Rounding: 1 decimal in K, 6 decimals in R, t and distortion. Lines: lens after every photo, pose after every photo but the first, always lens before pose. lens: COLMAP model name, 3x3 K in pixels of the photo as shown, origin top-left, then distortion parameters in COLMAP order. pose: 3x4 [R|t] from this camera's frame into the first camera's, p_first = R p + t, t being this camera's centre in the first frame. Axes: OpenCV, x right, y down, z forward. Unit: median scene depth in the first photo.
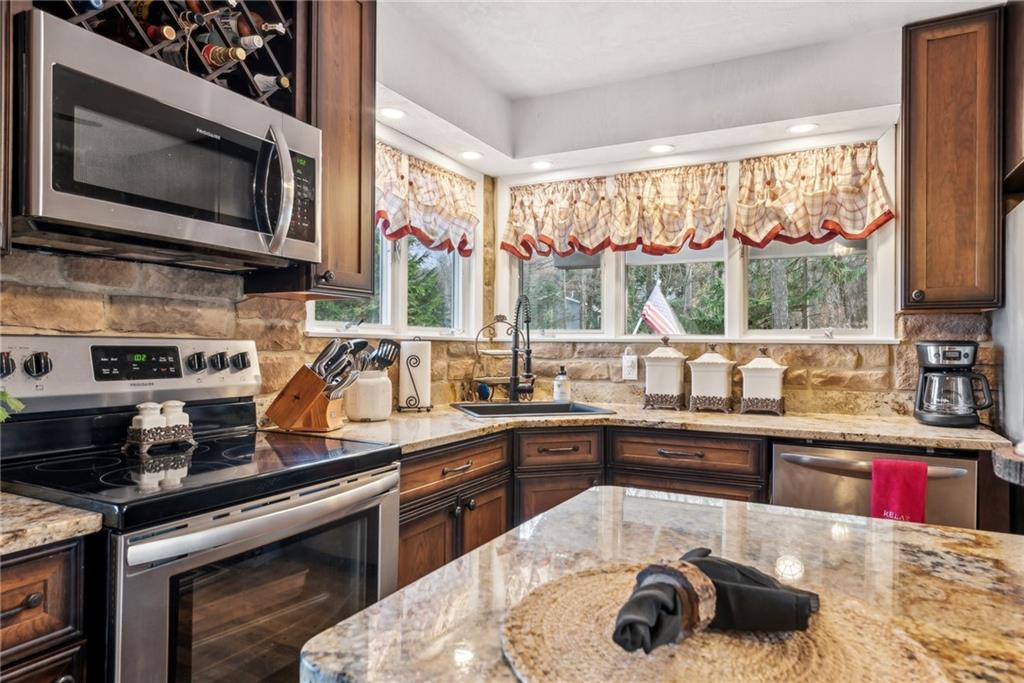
lens RADIAL K [[625.4, 0, 512.0], [0, 625.4, 341.5], [0, 0, 1]] dist [0.002419, 0.000986]
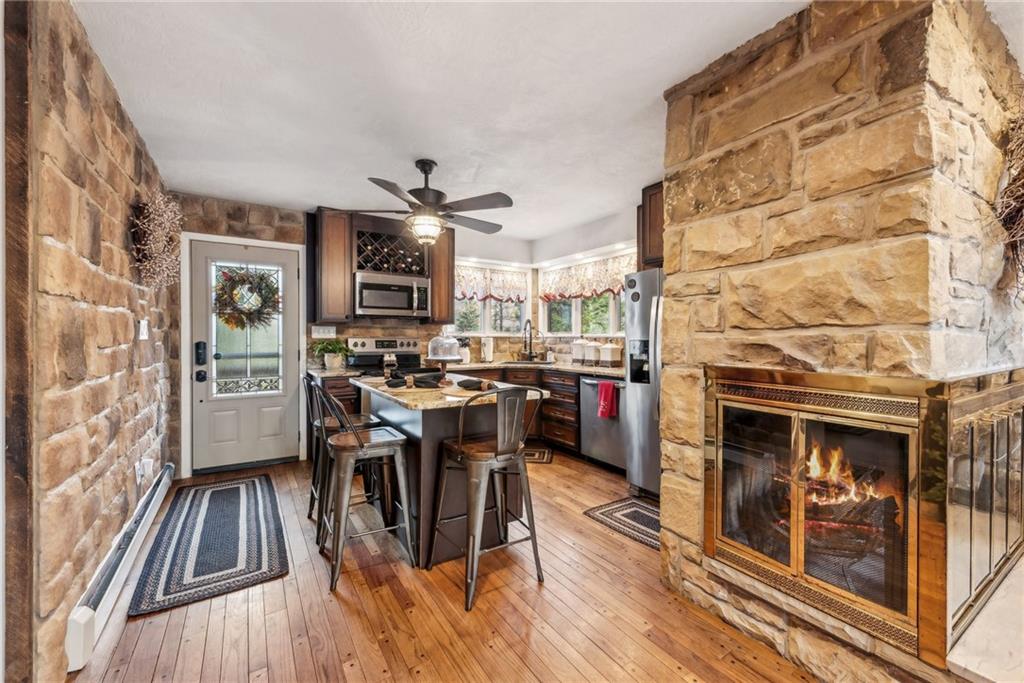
lens RADIAL K [[410.7, 0, 512.0], [0, 410.7, 341.5], [0, 0, 1]] dist [-0.000470, 0.000015]
pose [[0.869652, -0.002963, -0.493657, 0.746895], [0.010048, 0.999881, 0.011699, -0.003522], [0.493564, -0.015134, 0.869578, -0.473930]]
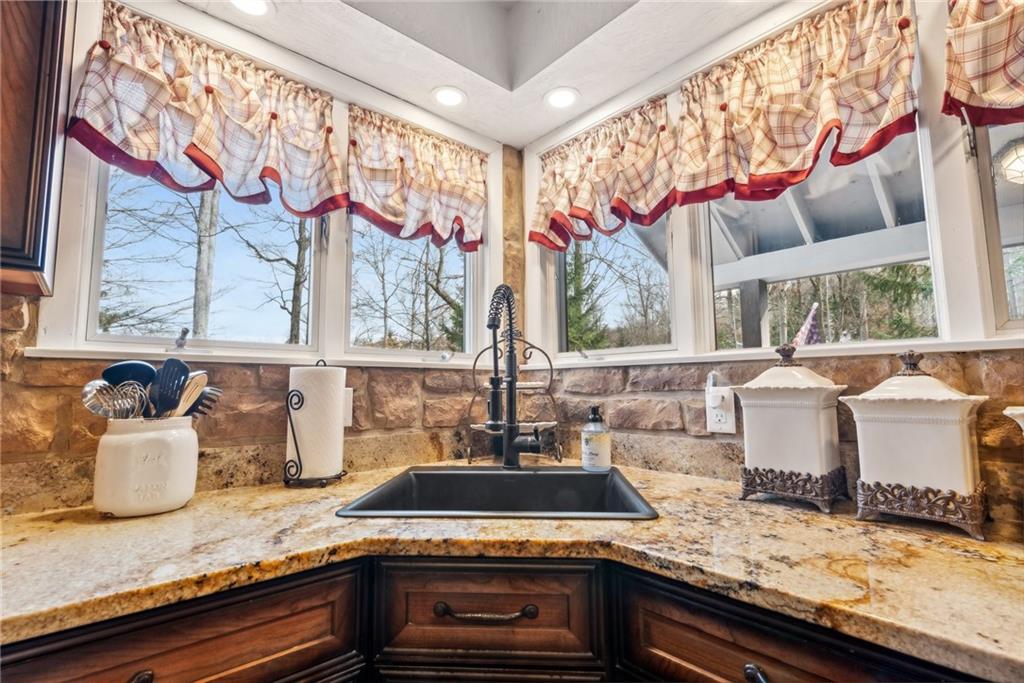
lens RADIAL K [[473.4, 0, 512.0], [0, 473.4, 341.5], [0, 0, 1]] dist [0.000161, -0.000948]
pose [[0.932305, -0.049396, -0.358283, 0.170478], [0.017252, 0.995576, -0.092366, 0.018289], [0.361261, 0.079932, 0.929033, 0.558366]]
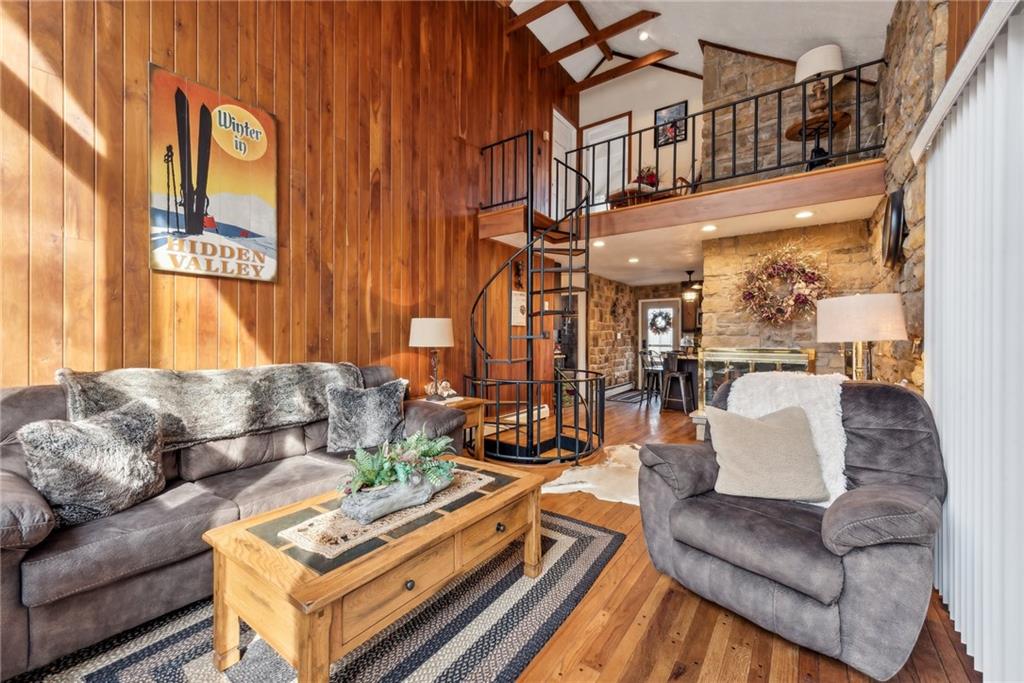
lens RADIAL K [[410.7, 0, 512.0], [0, 410.7, 341.5], [0, 0, 1]] dist [-0.000470, 0.000015]
pose [[-0.133381, -0.003706, -0.991058, 2.266285], [0.005891, 0.999972, -0.004532, 0.018001], [0.991047, -0.006442, -0.133355, -0.478240]]
